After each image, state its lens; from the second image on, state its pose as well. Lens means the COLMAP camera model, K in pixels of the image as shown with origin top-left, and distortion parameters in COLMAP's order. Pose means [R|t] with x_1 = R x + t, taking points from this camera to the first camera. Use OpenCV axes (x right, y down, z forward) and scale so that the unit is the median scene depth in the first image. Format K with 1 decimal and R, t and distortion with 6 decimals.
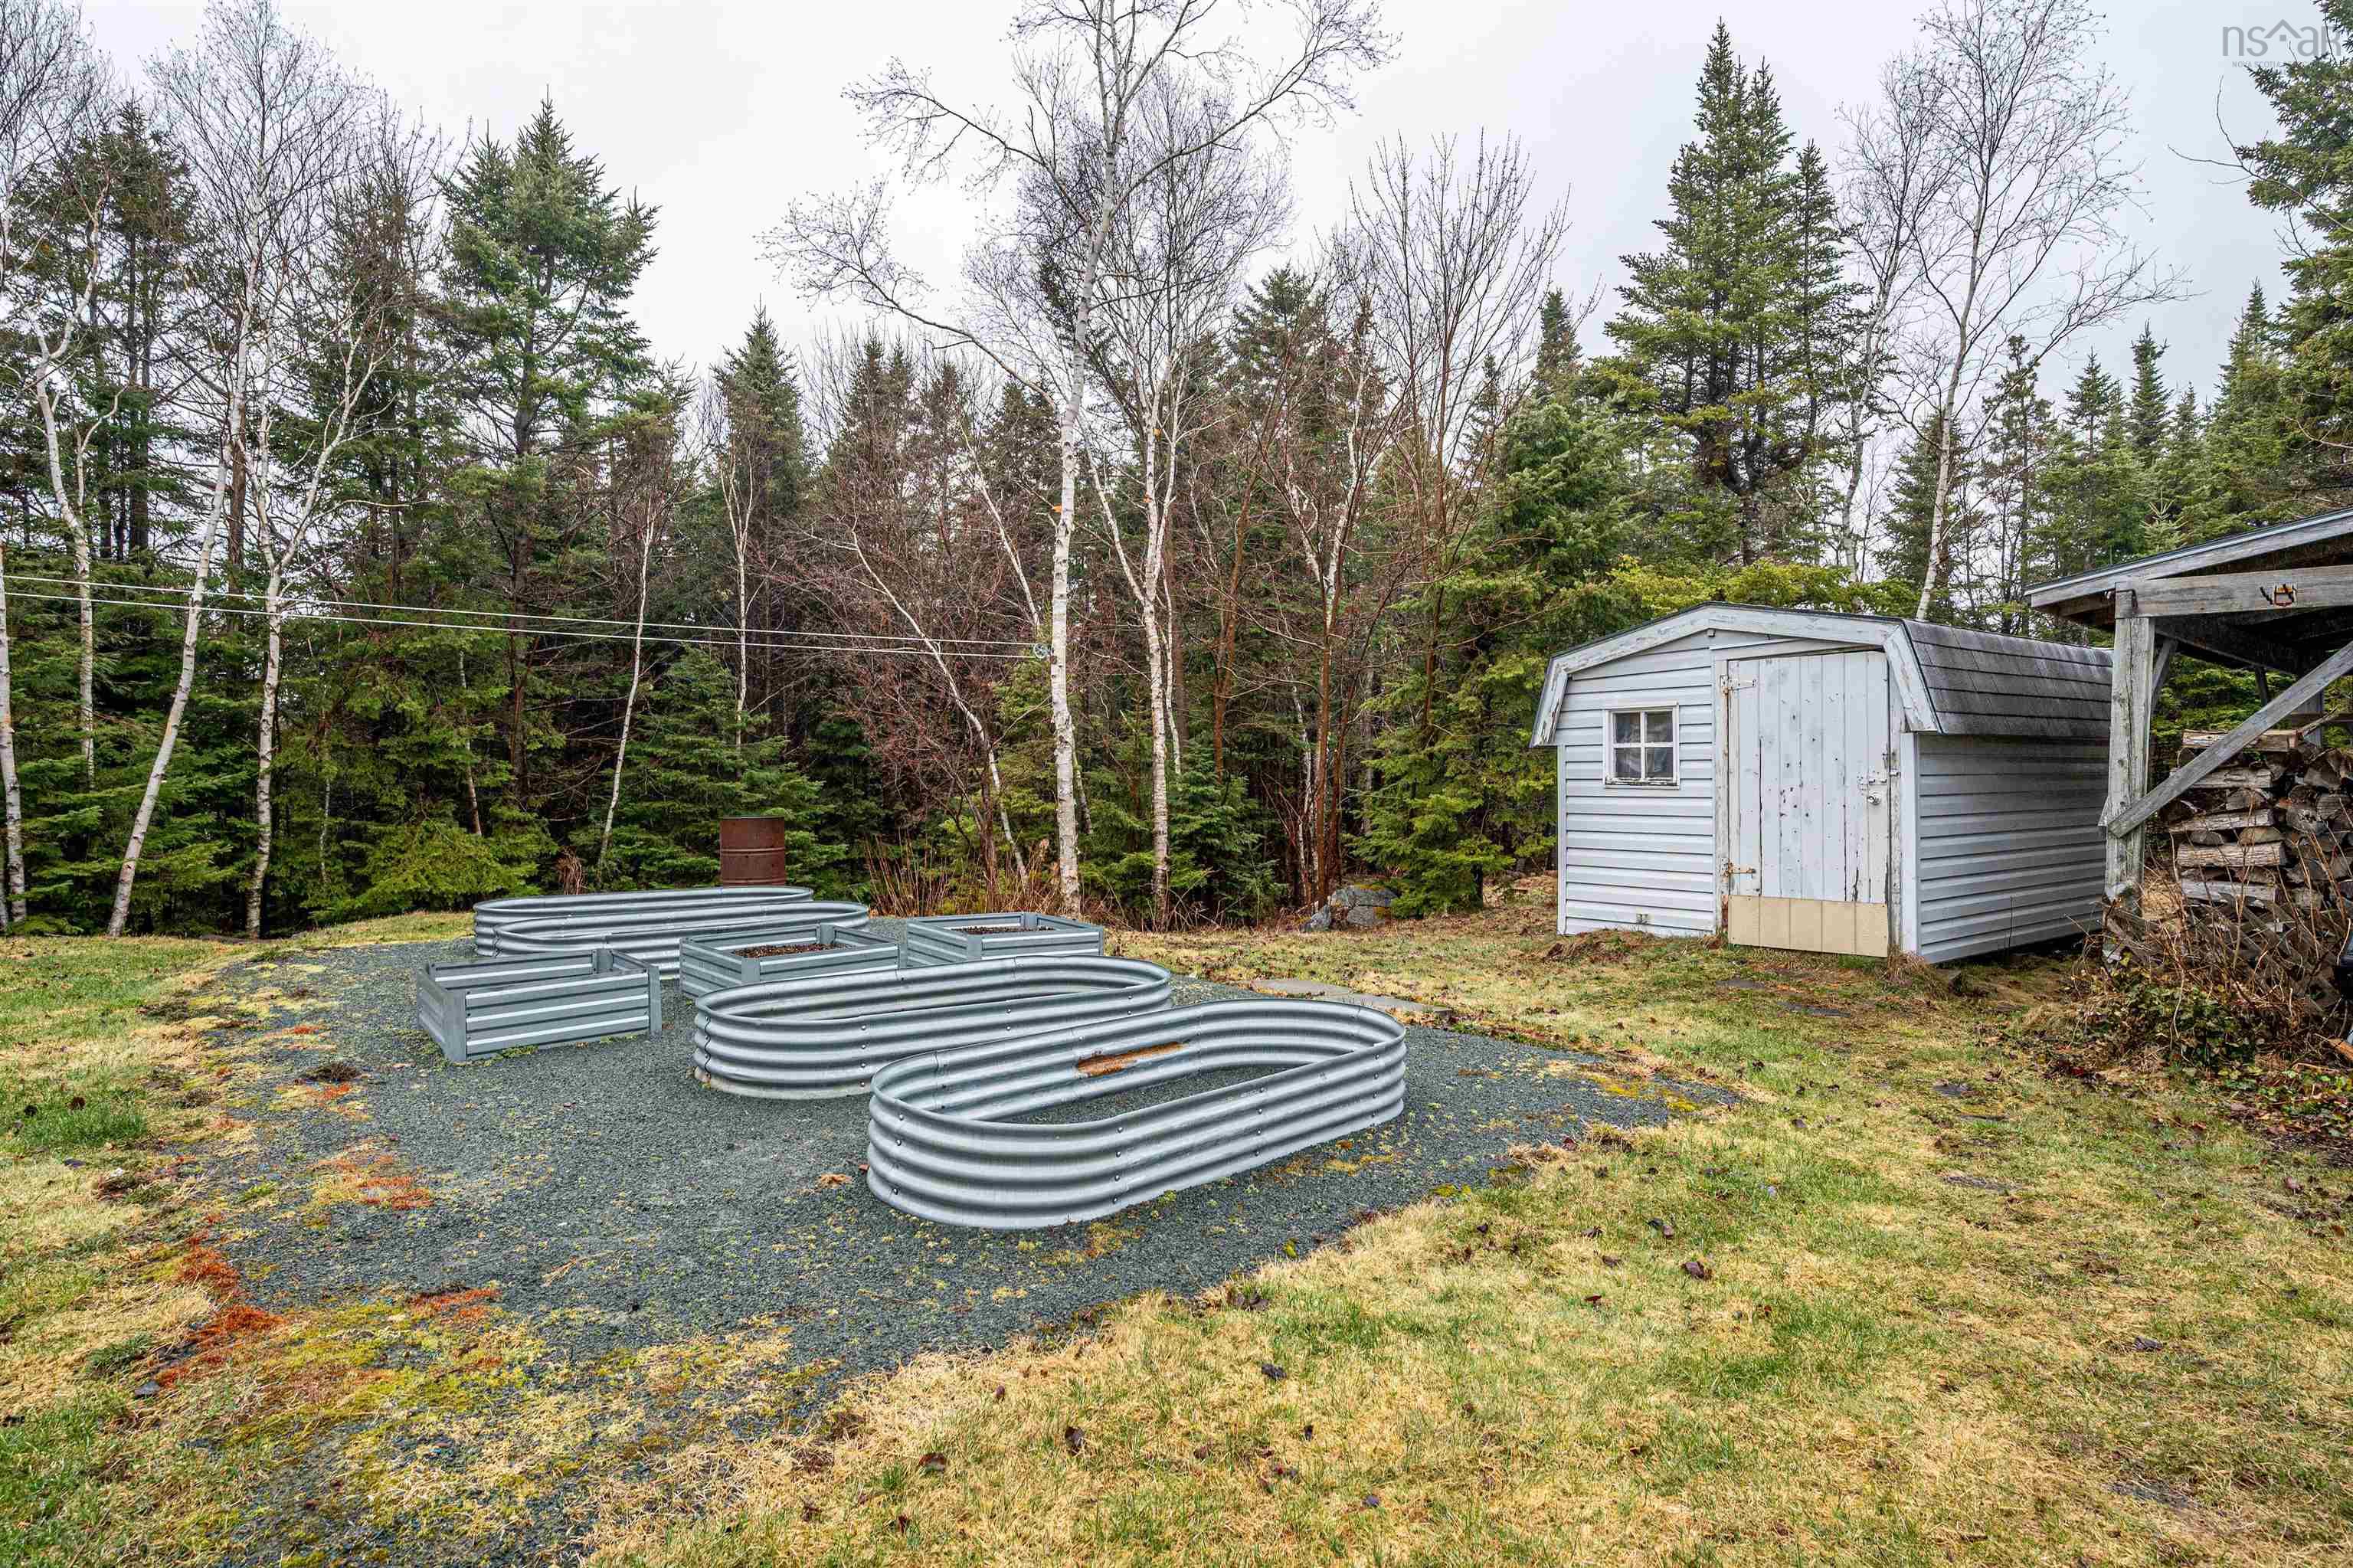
lens RADIAL K [[1291.4, 0, 1176.5], [0, 1291.4, 784.0], [0, 0, 1]] dist [-0.014911, 0.000648]
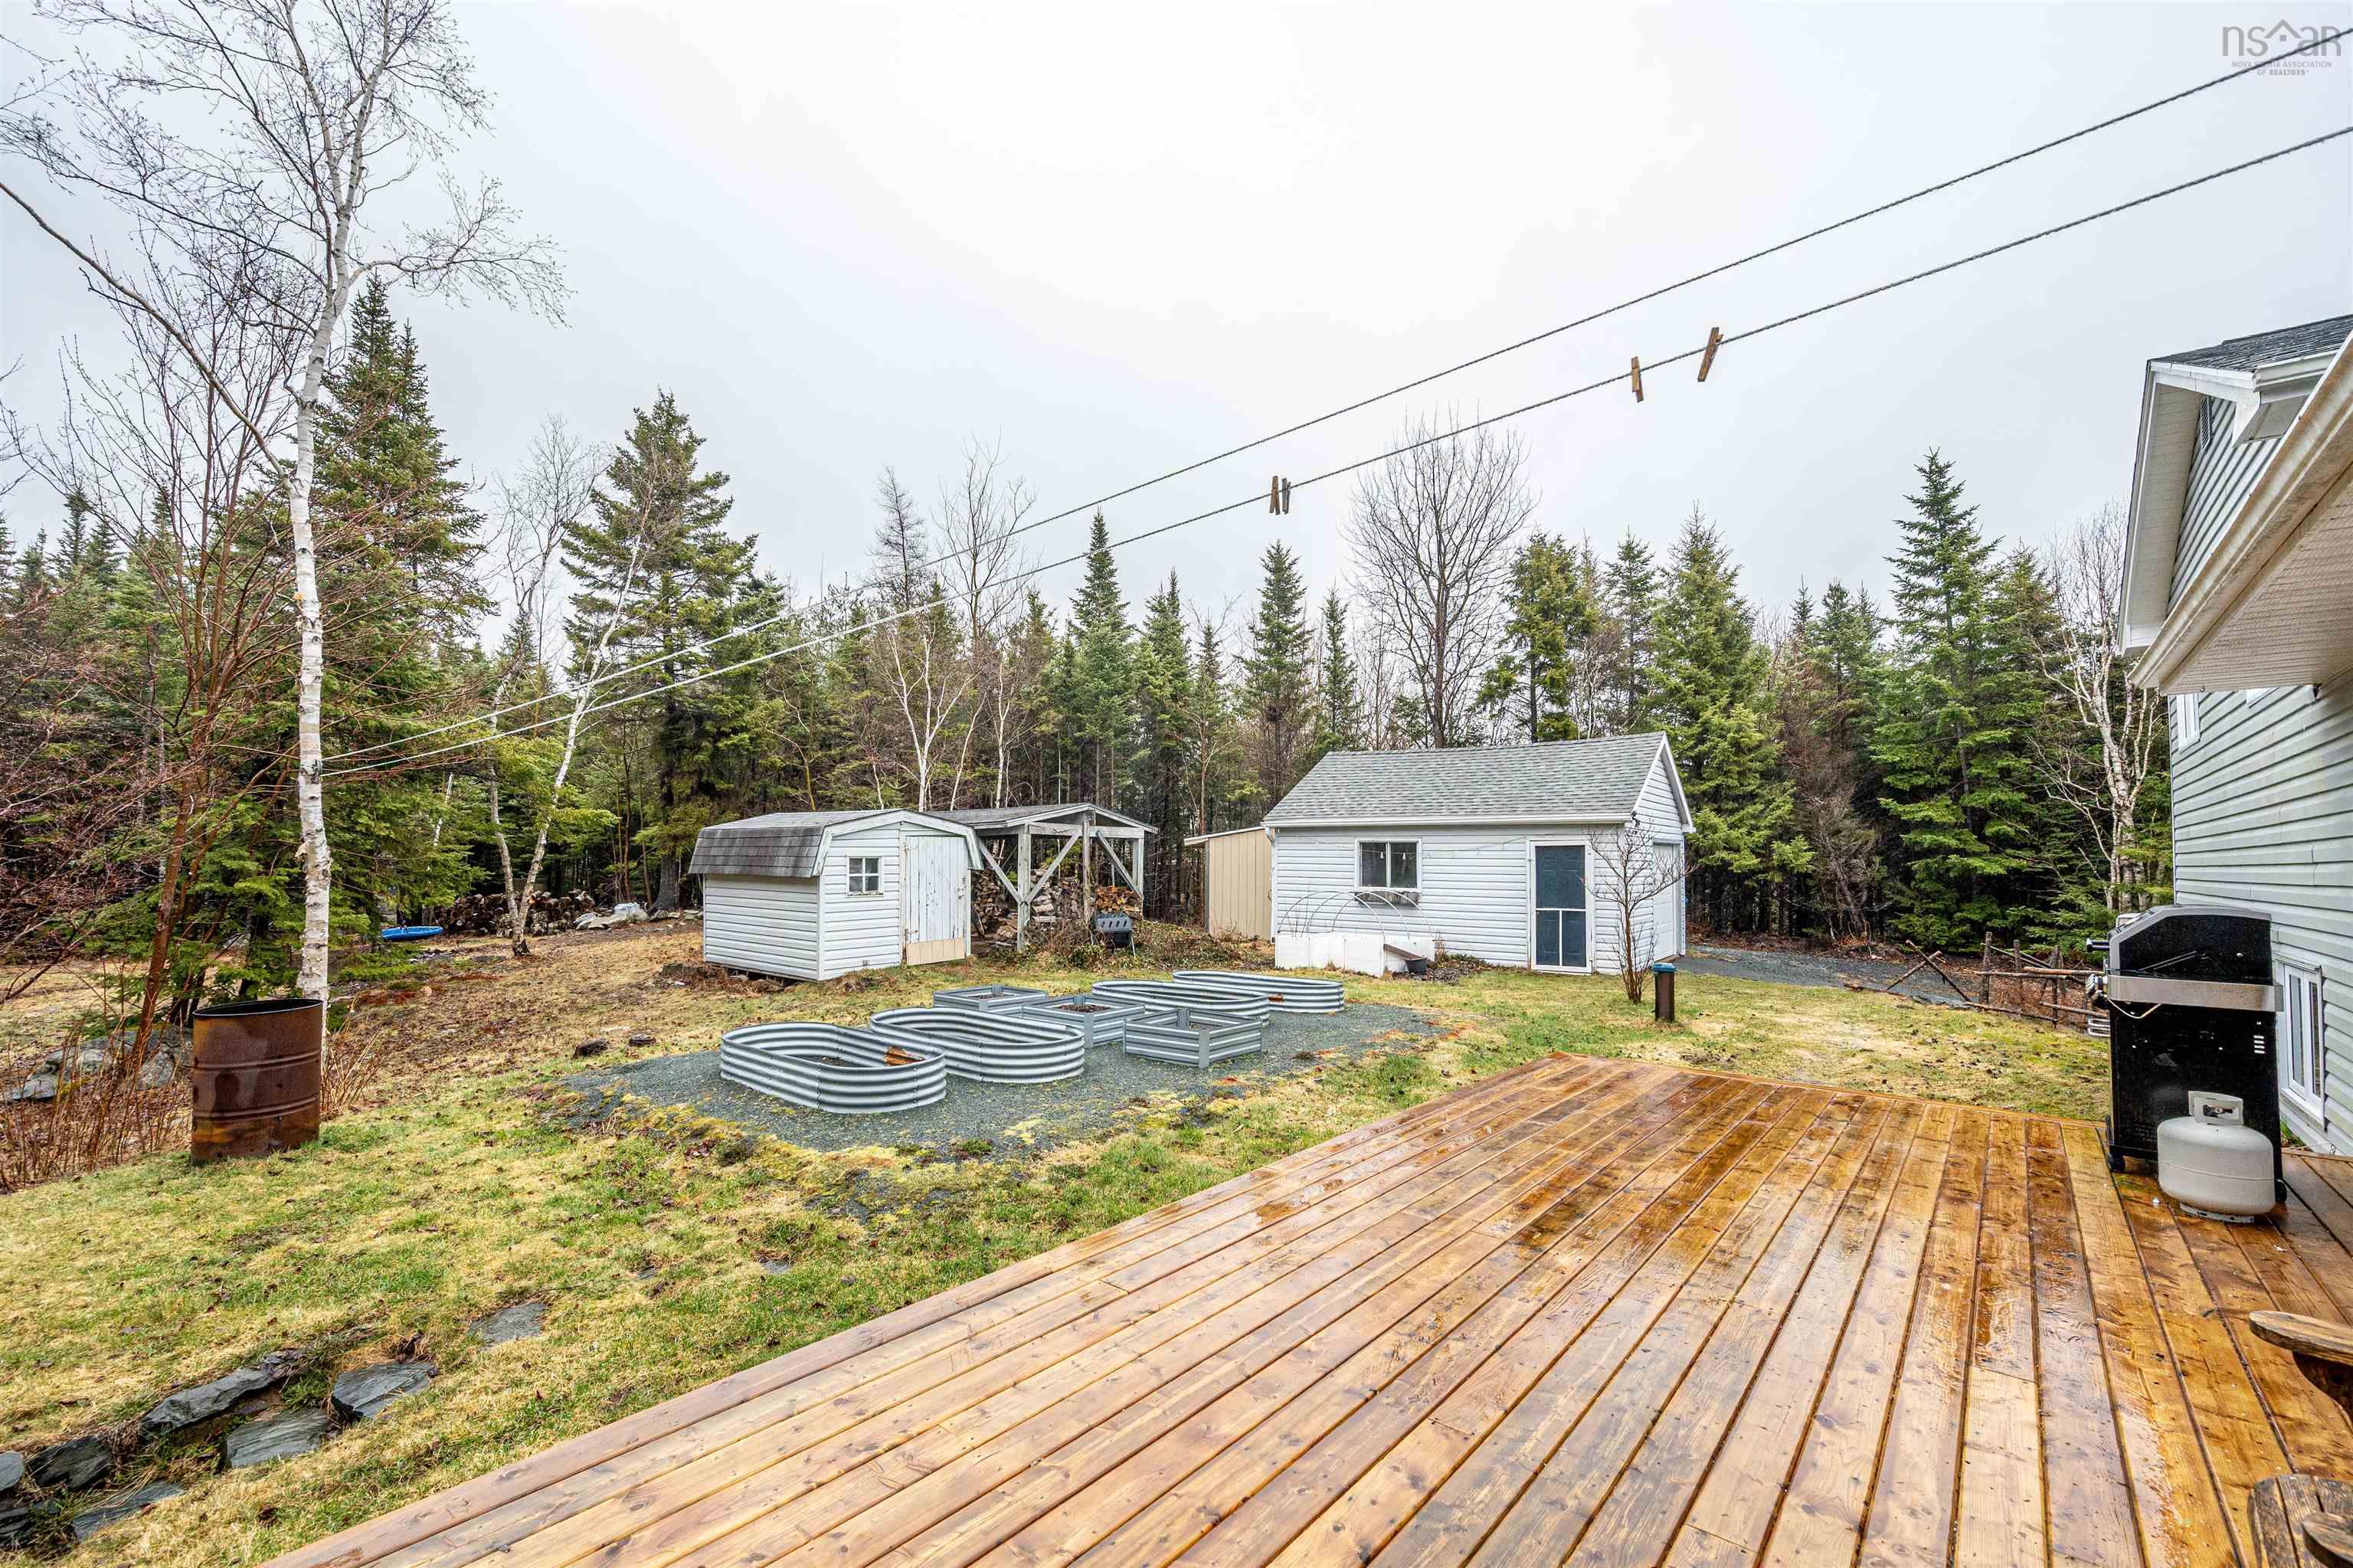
lens RADIAL K [[985.8, 0, 1177.3], [0, 985.8, 815.4], [0, 0, 1]] dist [0.000250, -0.000010]
pose [[-0.224959, 0.031864, 0.973847, -1.225601], [0.006022, 0.999492, -0.031312, -0.070963], [-0.974350, -0.001180, -0.225036, 0.868196]]
